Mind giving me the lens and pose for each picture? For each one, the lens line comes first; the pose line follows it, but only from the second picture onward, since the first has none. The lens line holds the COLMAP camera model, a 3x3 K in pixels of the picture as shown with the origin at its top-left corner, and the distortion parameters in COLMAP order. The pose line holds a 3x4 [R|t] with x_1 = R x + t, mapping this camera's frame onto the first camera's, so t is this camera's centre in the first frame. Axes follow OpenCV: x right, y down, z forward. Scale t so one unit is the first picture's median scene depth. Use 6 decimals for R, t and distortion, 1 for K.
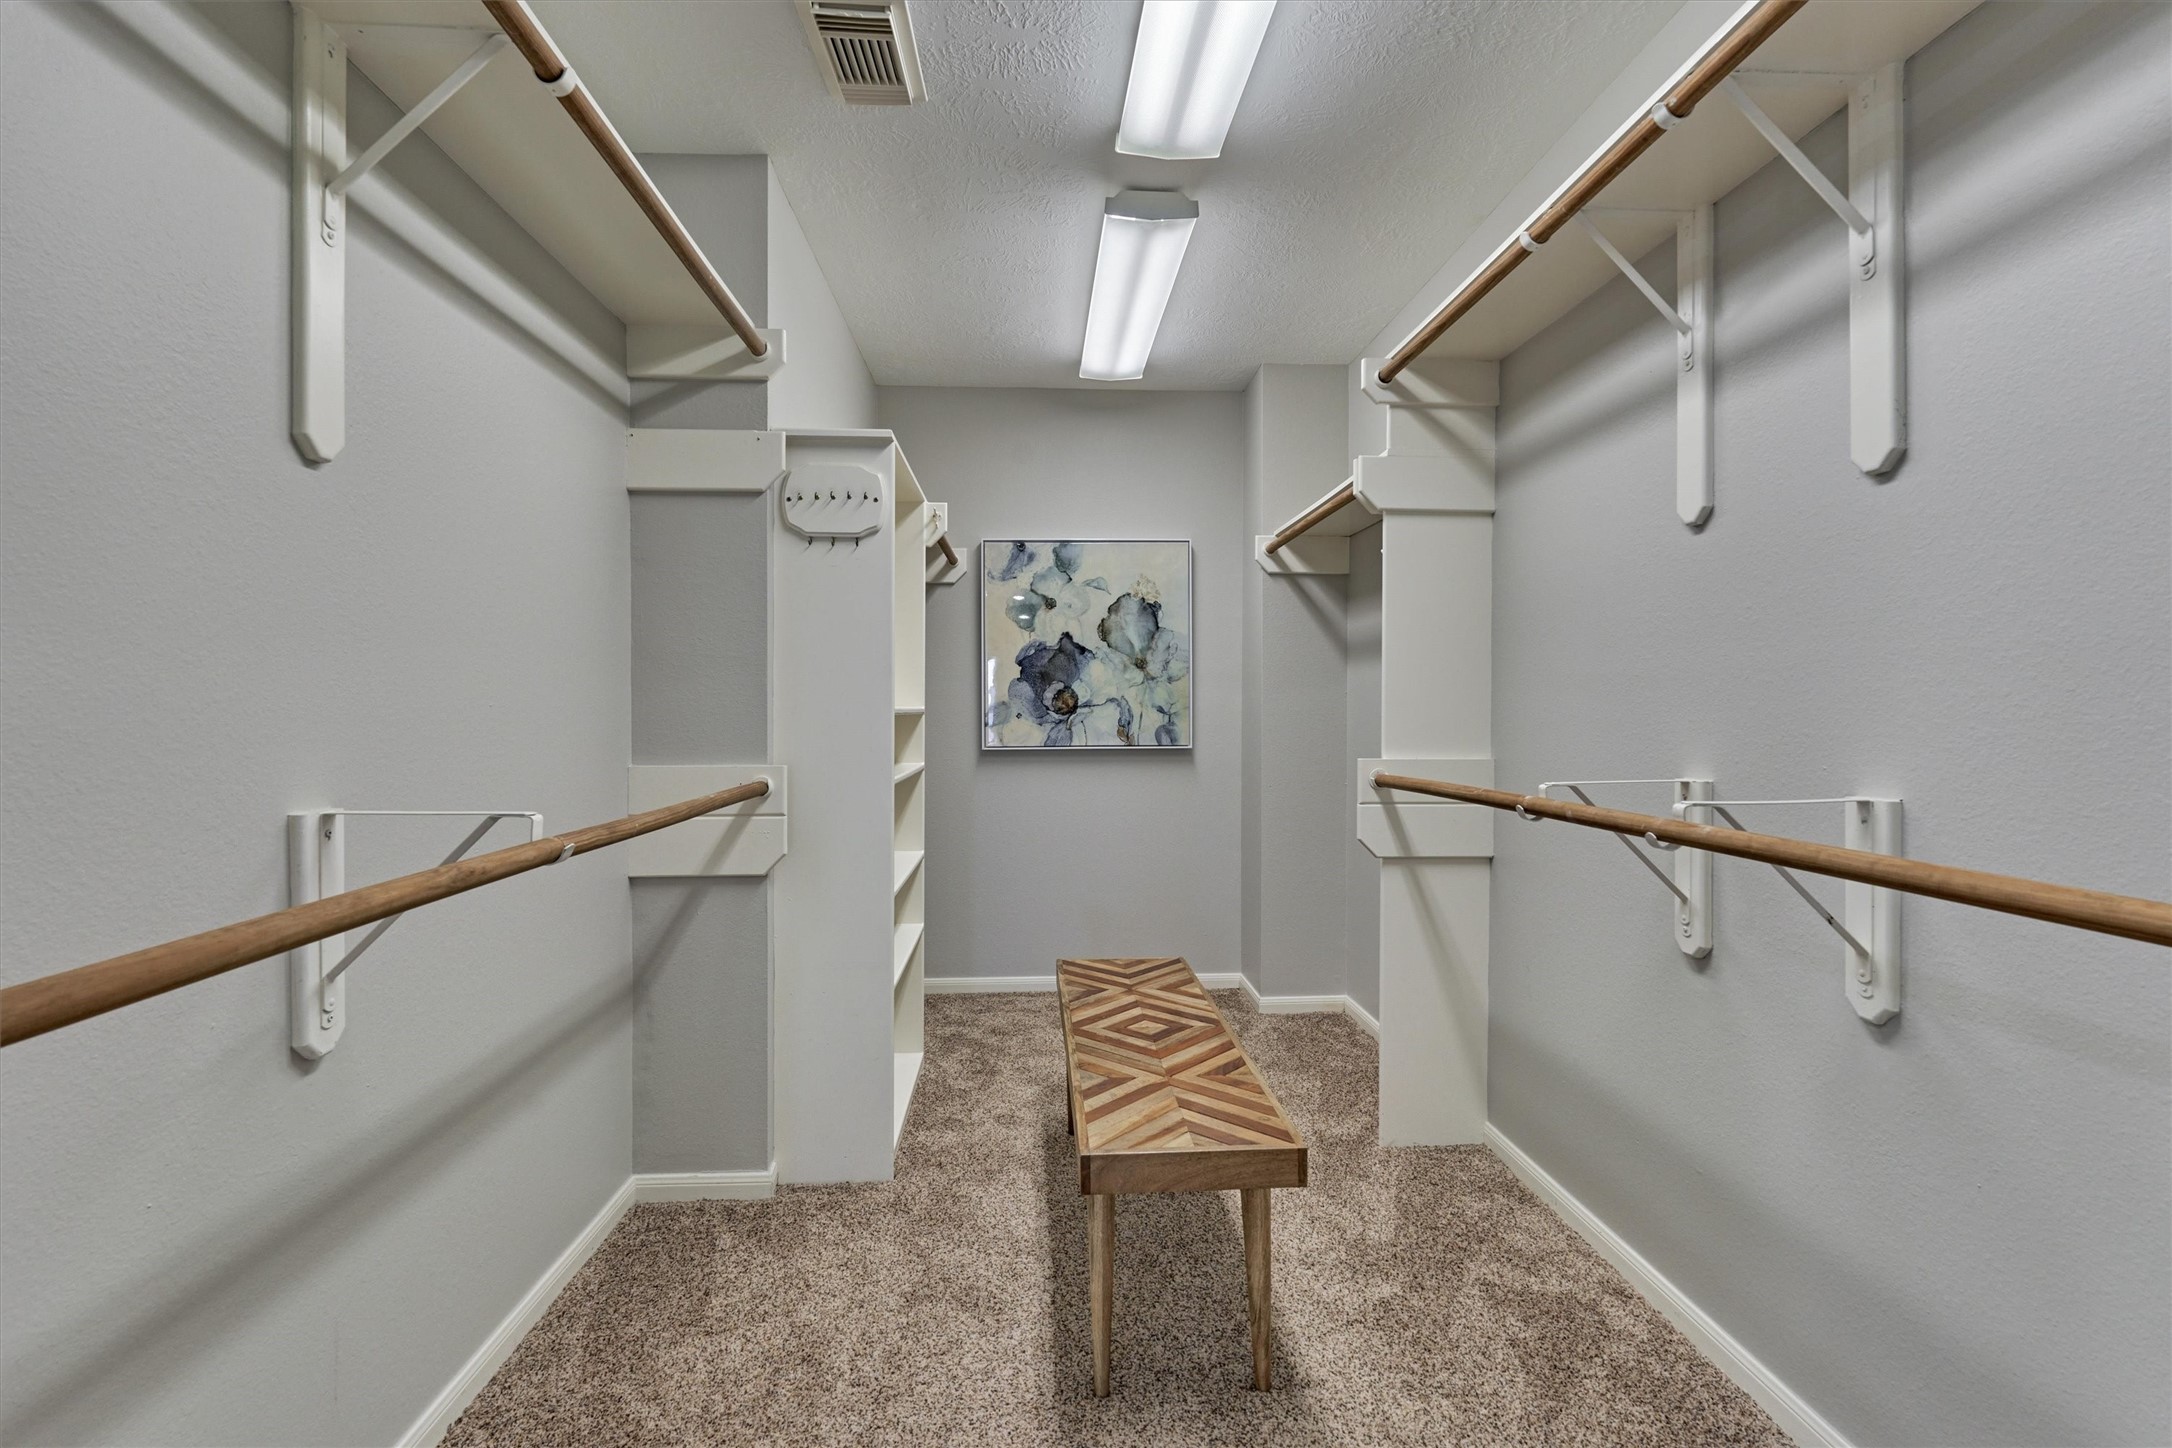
lens RADIAL K [[970.3, 0, 1087.4], [0, 970.3, 719.7], [0, 0, 1]] dist [-0.003690, -0.000195]
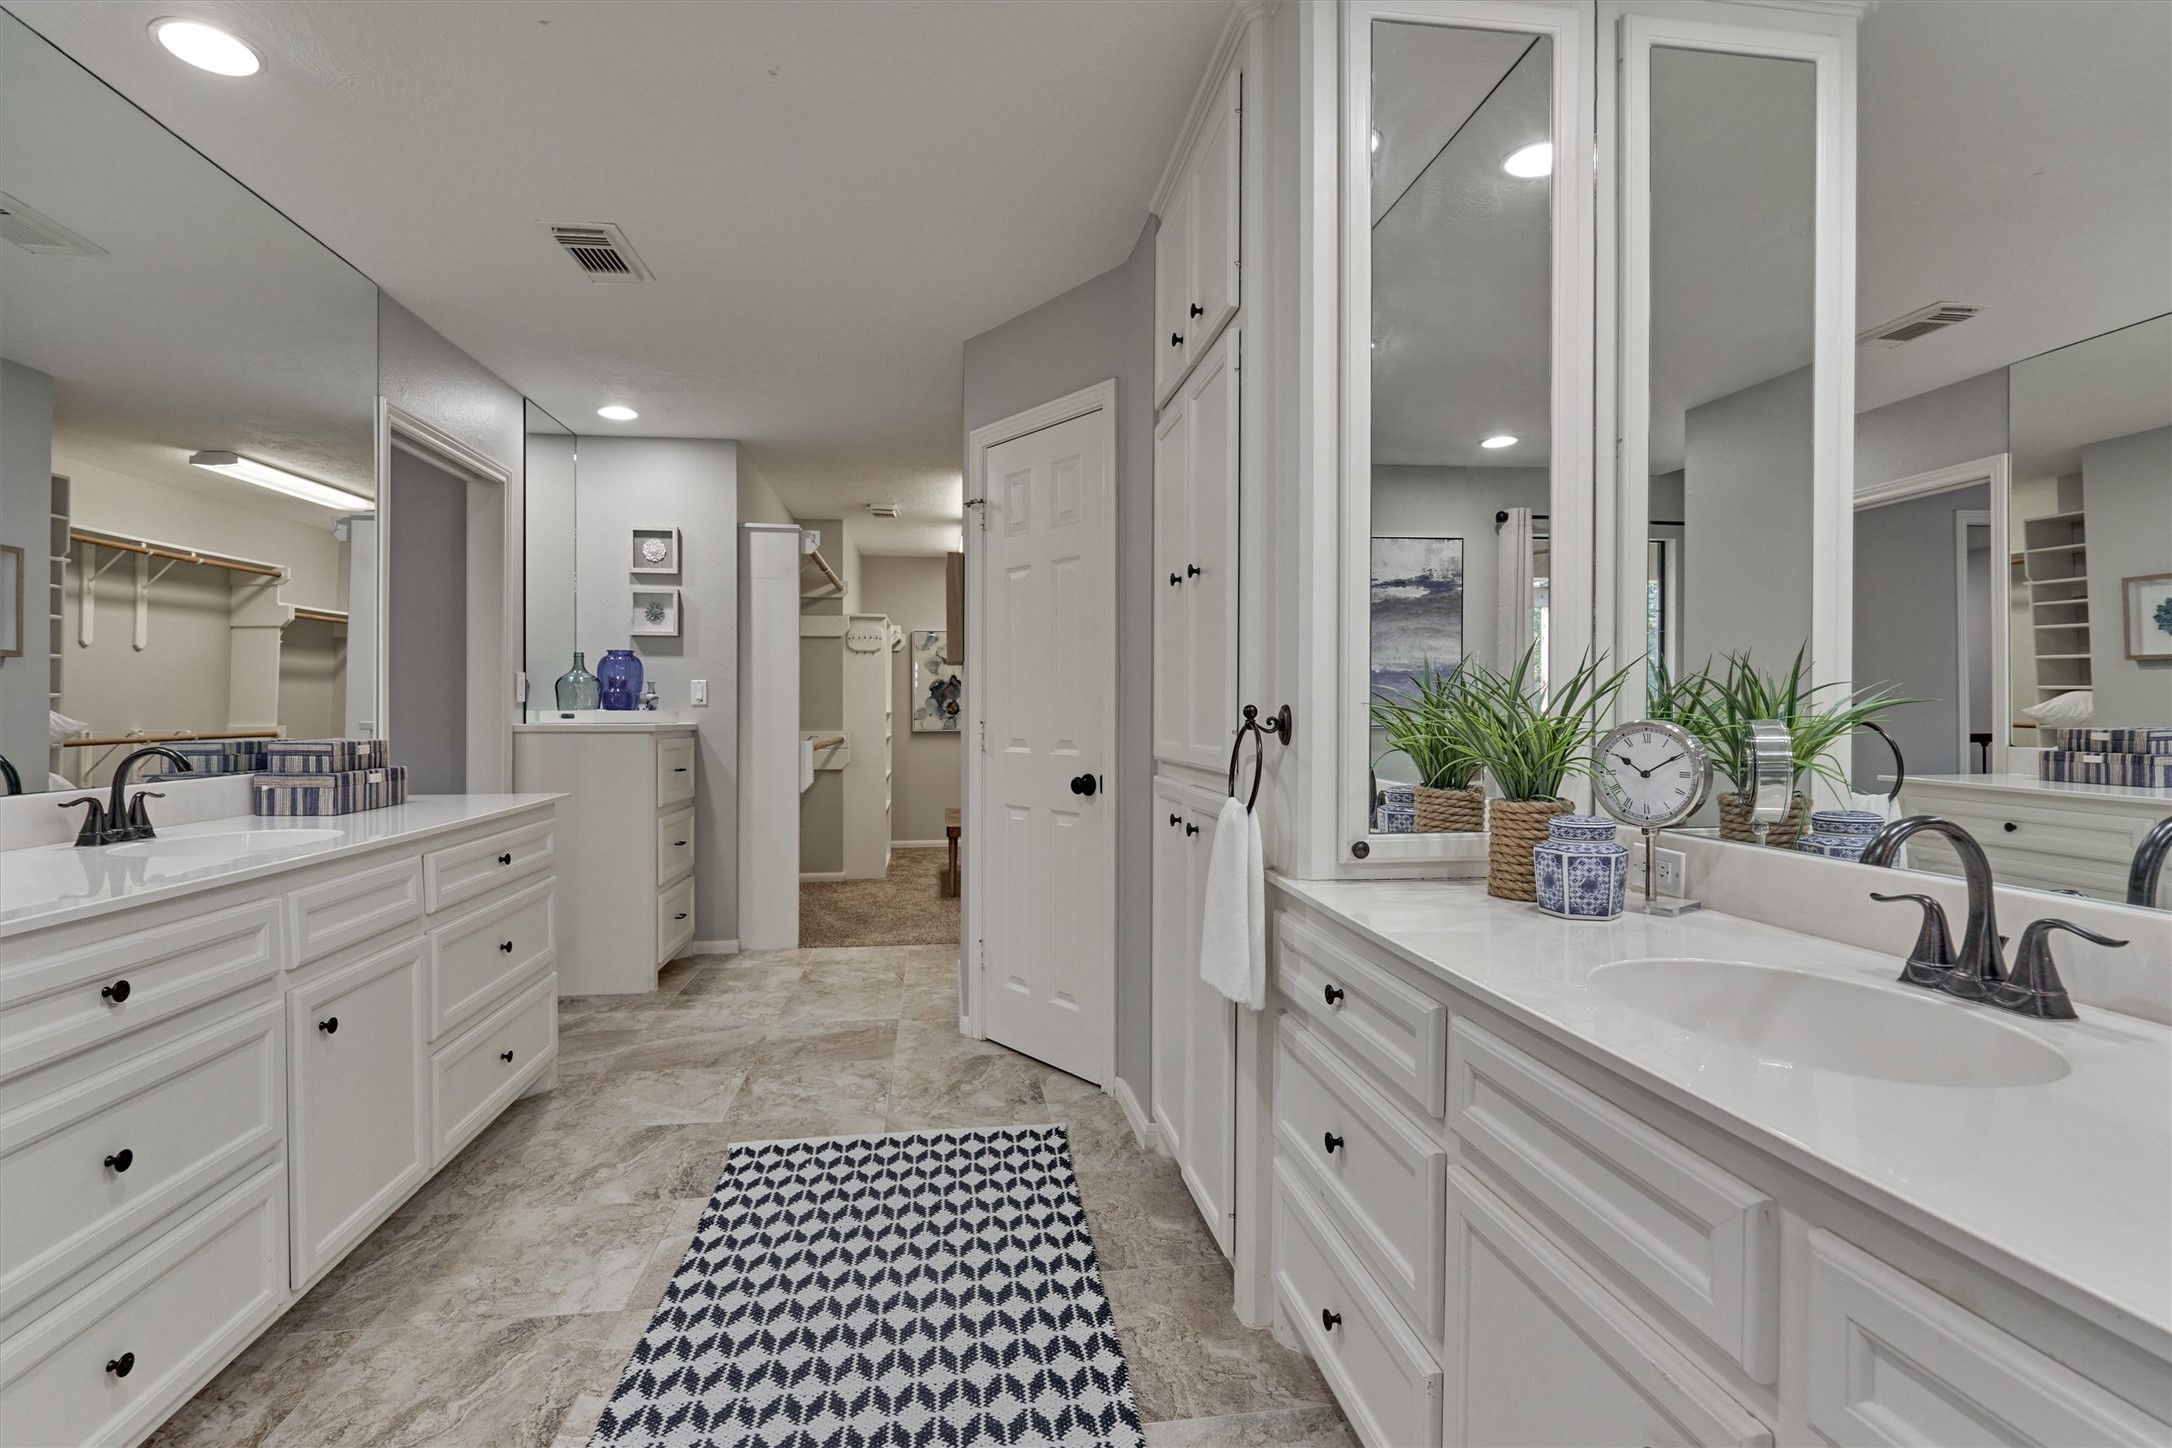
lens RADIAL K [[970.3, 0, 1081.6], [0, 970.3, 725.7], [0, 0, 1]] dist [-0.003690, -0.000195]
pose [[0.996367, 0.001102, 0.085158, 0.076748], [-0.001748, 0.999970, 0.007508, 0.003205], [-0.085147, -0.007629, 0.996339, -1.122527]]
